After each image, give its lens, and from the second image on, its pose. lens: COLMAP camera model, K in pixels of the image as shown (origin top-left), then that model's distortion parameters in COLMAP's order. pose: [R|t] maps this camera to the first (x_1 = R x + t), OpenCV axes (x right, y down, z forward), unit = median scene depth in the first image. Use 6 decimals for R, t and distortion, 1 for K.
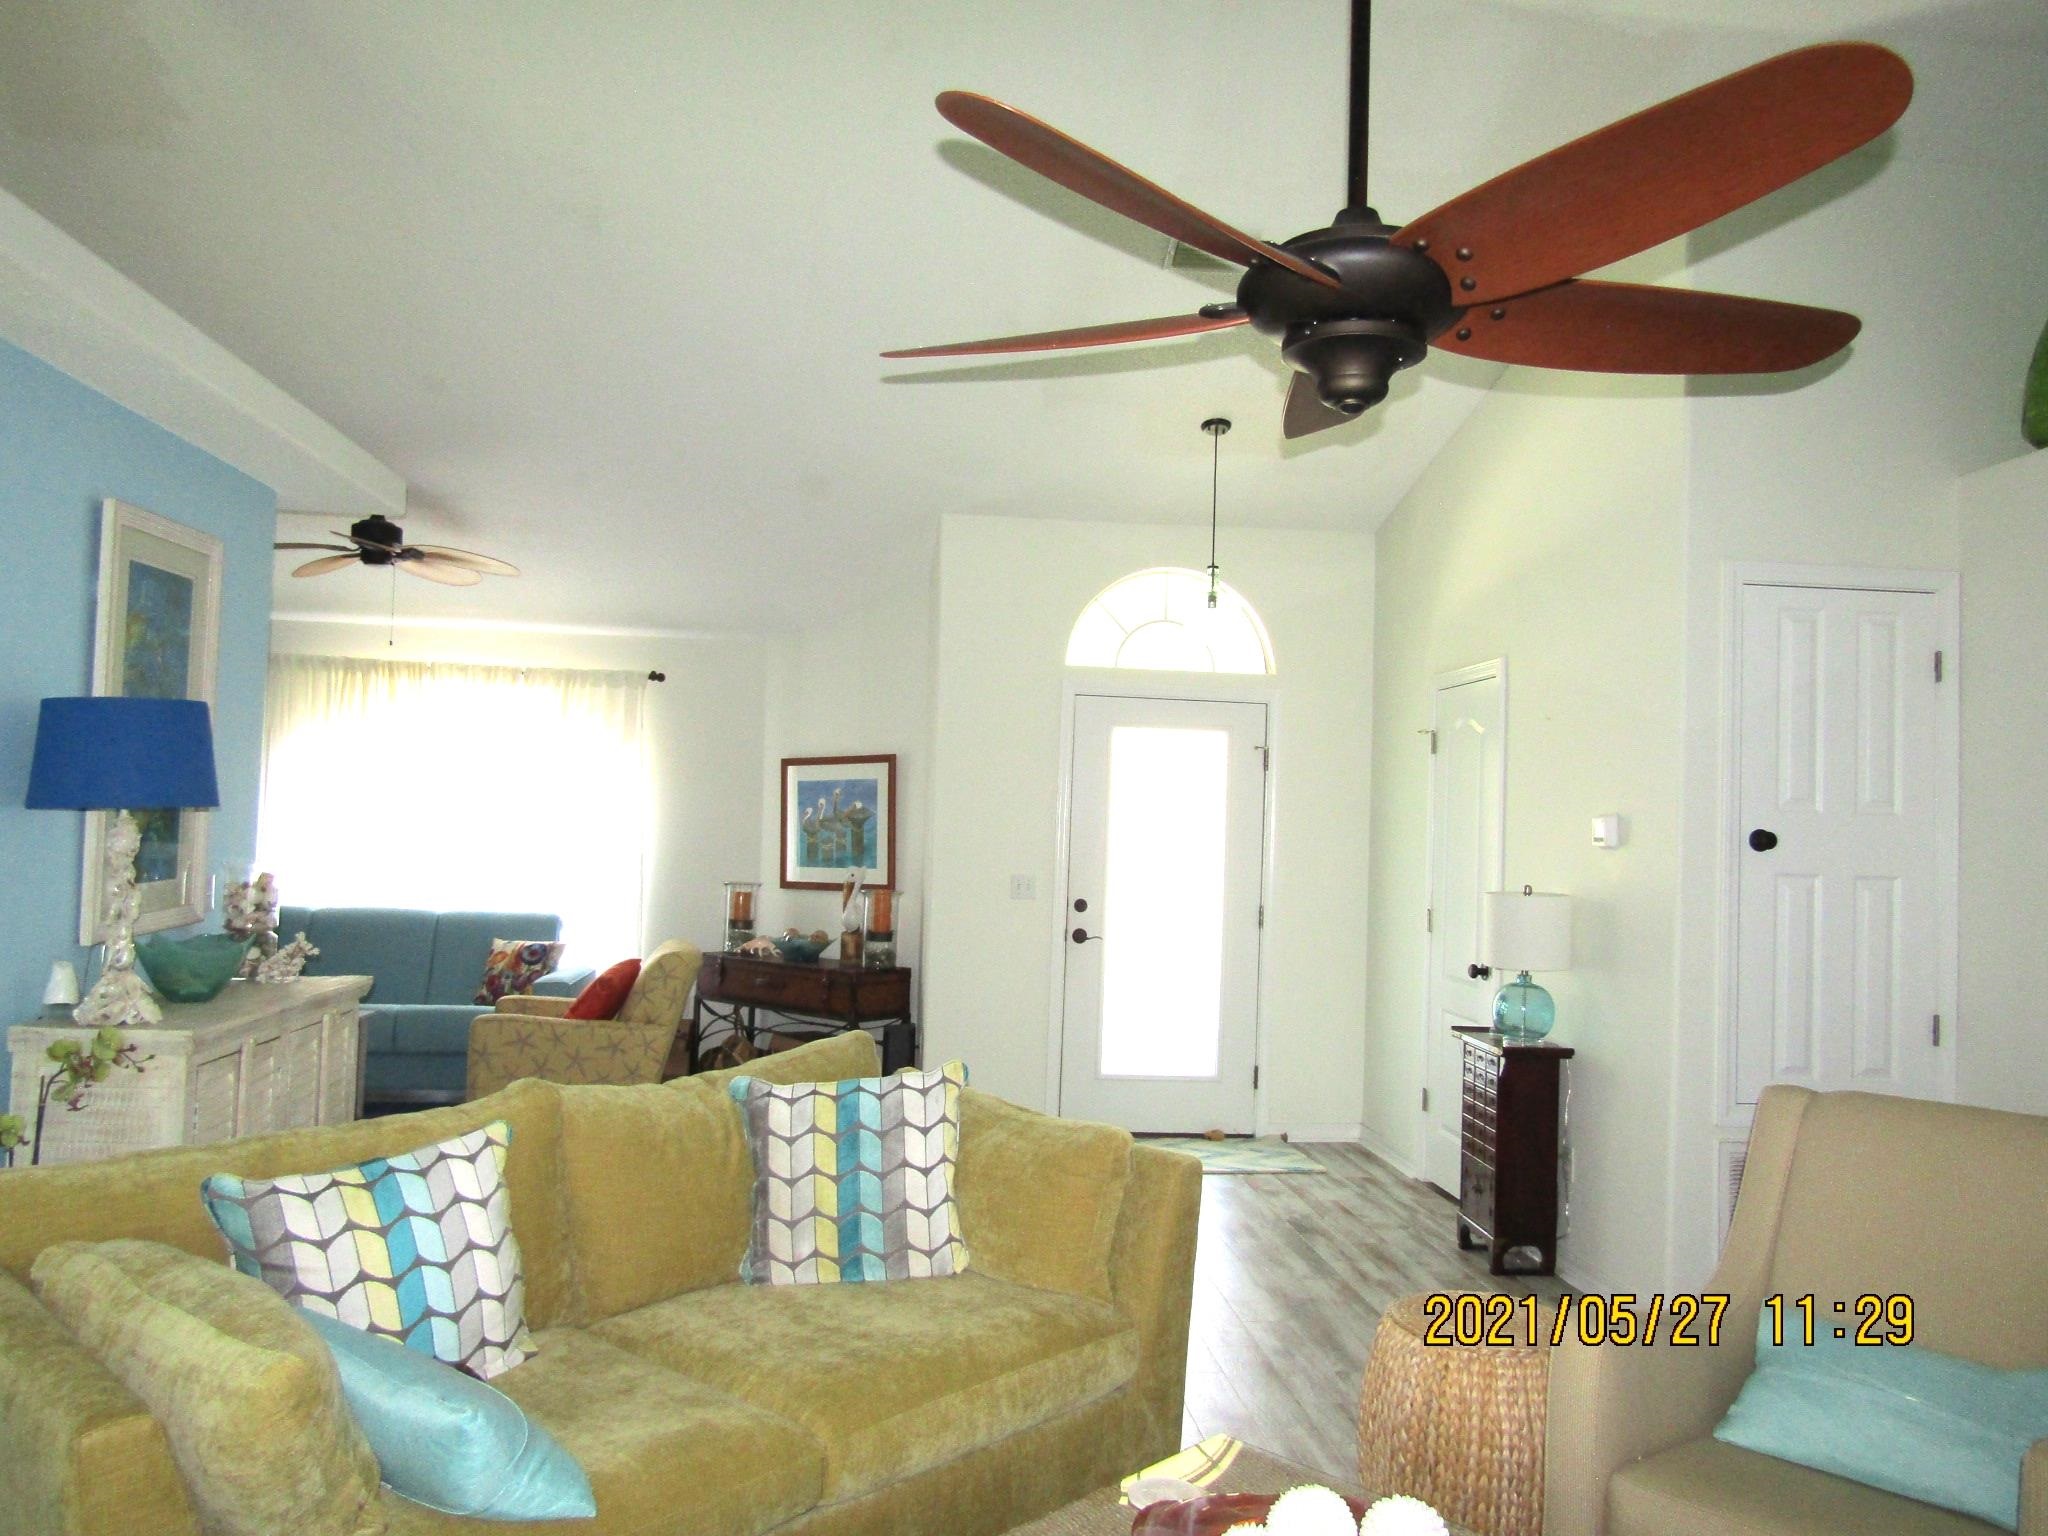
lens RADIAL K [[1464.0, 0, 1029.7], [0, 1464.0, 767.0], [0, 0, 1]] dist [-0.007542, 0.000530]
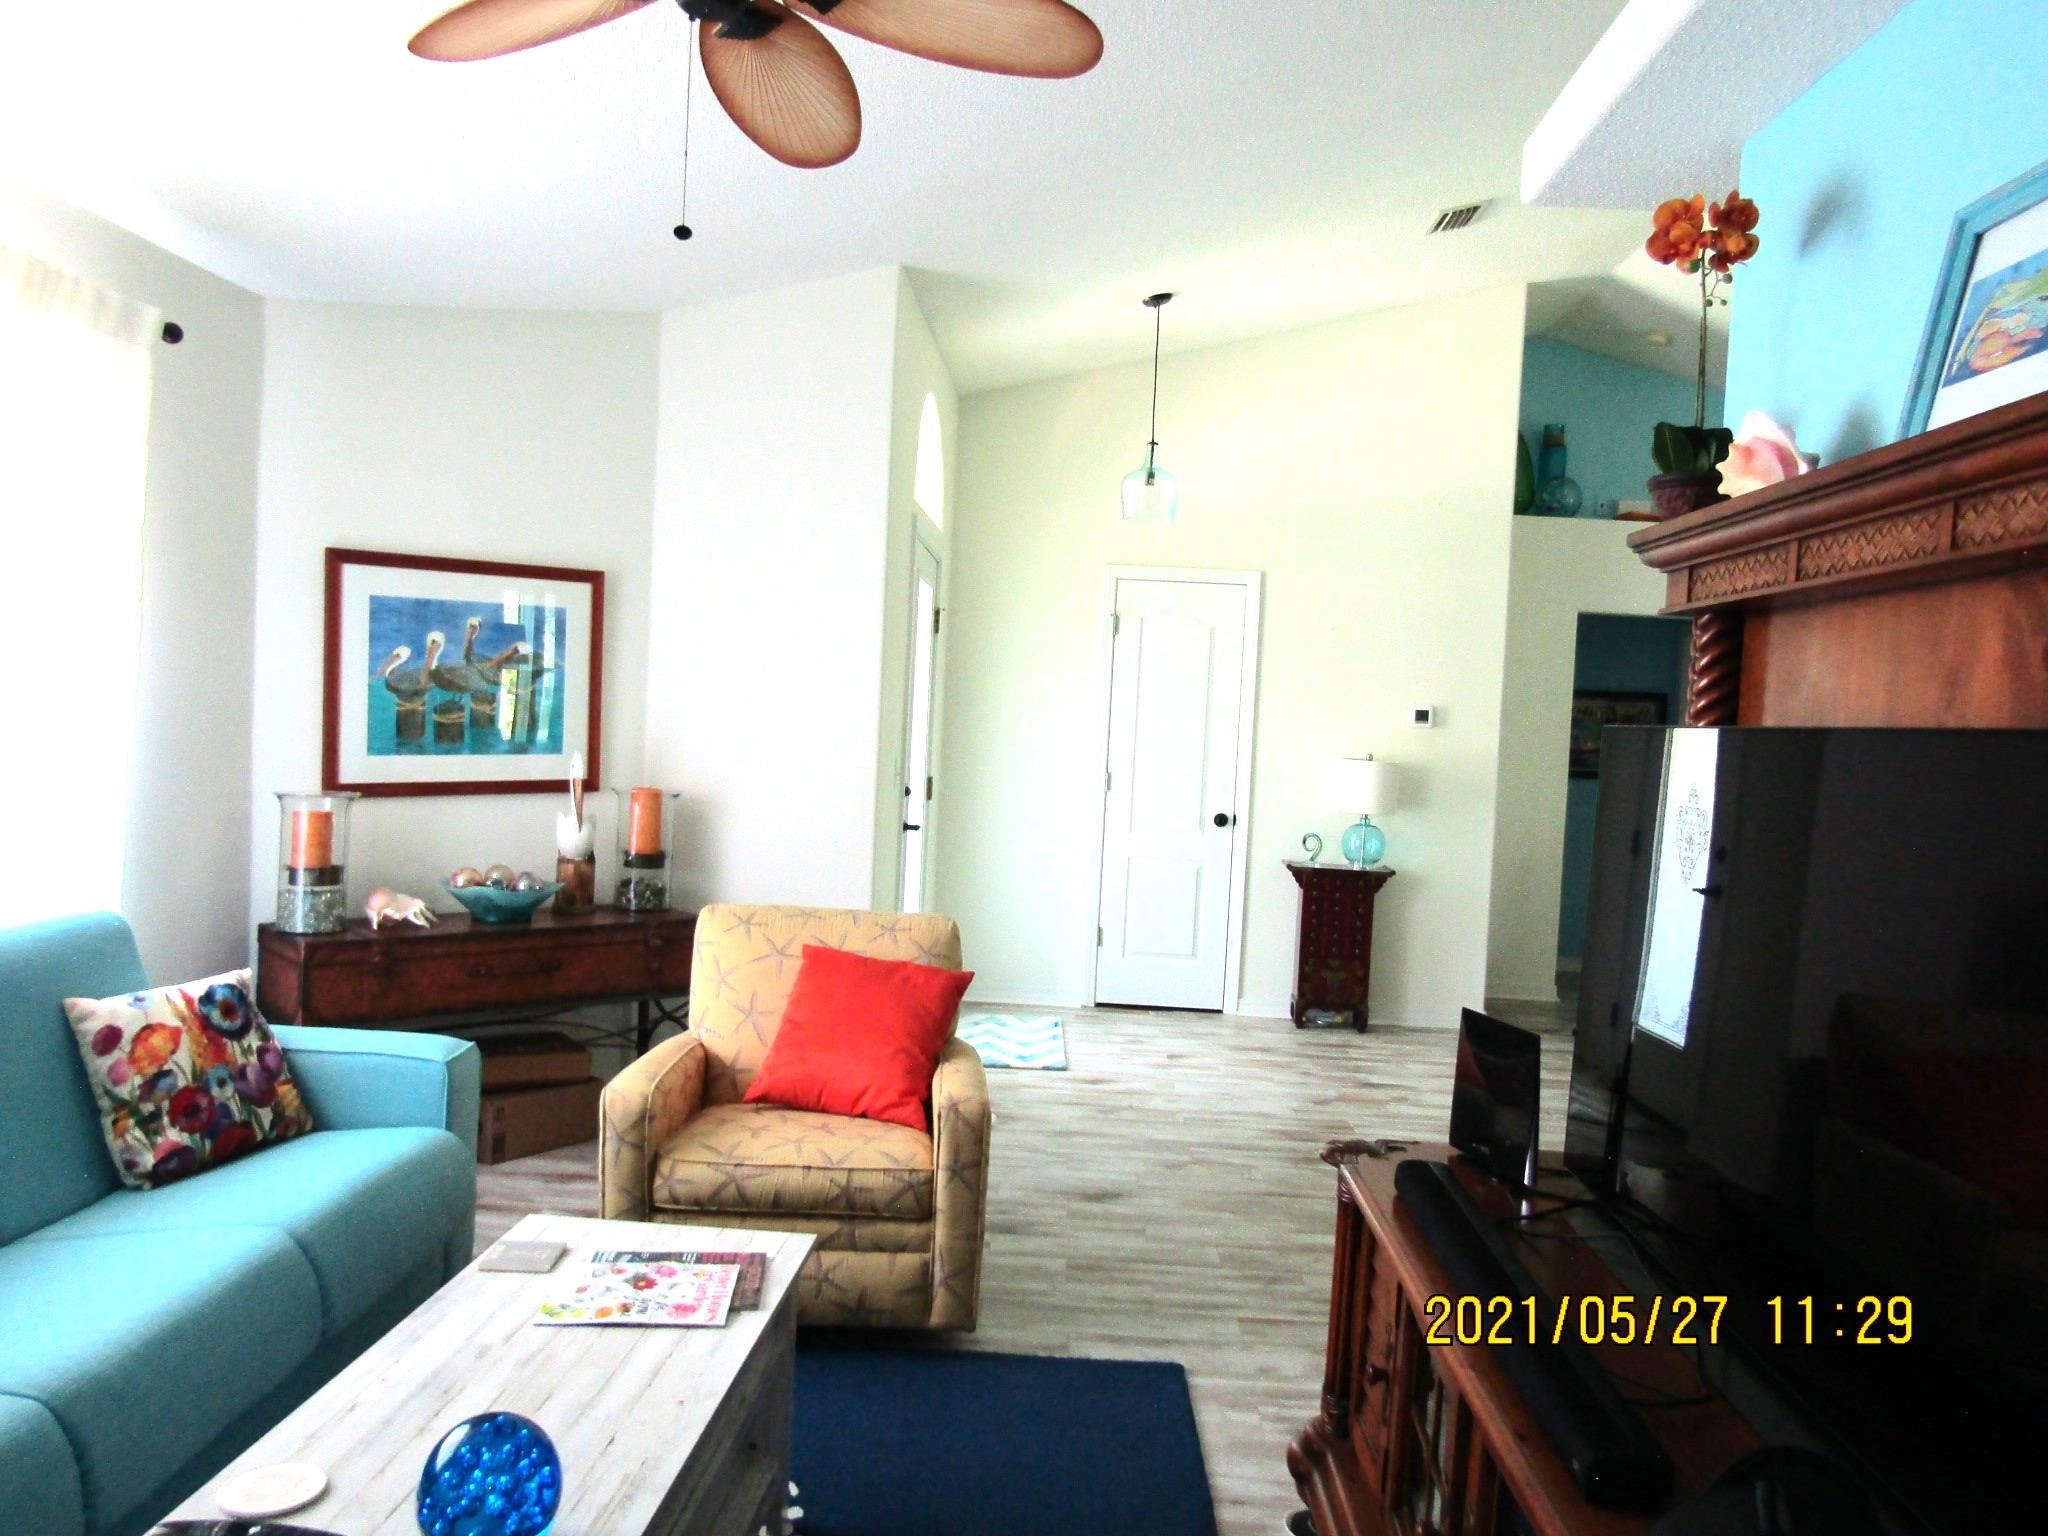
lens RADIAL K [[1464.0, 0, 1029.7], [0, 1464.0, 767.0], [0, 0, 1]] dist [-0.007542, 0.000530]
pose [[0.153288, -0.060672, 0.986317, -0.664440], [-0.092048, 0.992897, 0.075382, 0.009807], [-0.983885, -0.102344, 0.146615, 0.695808]]
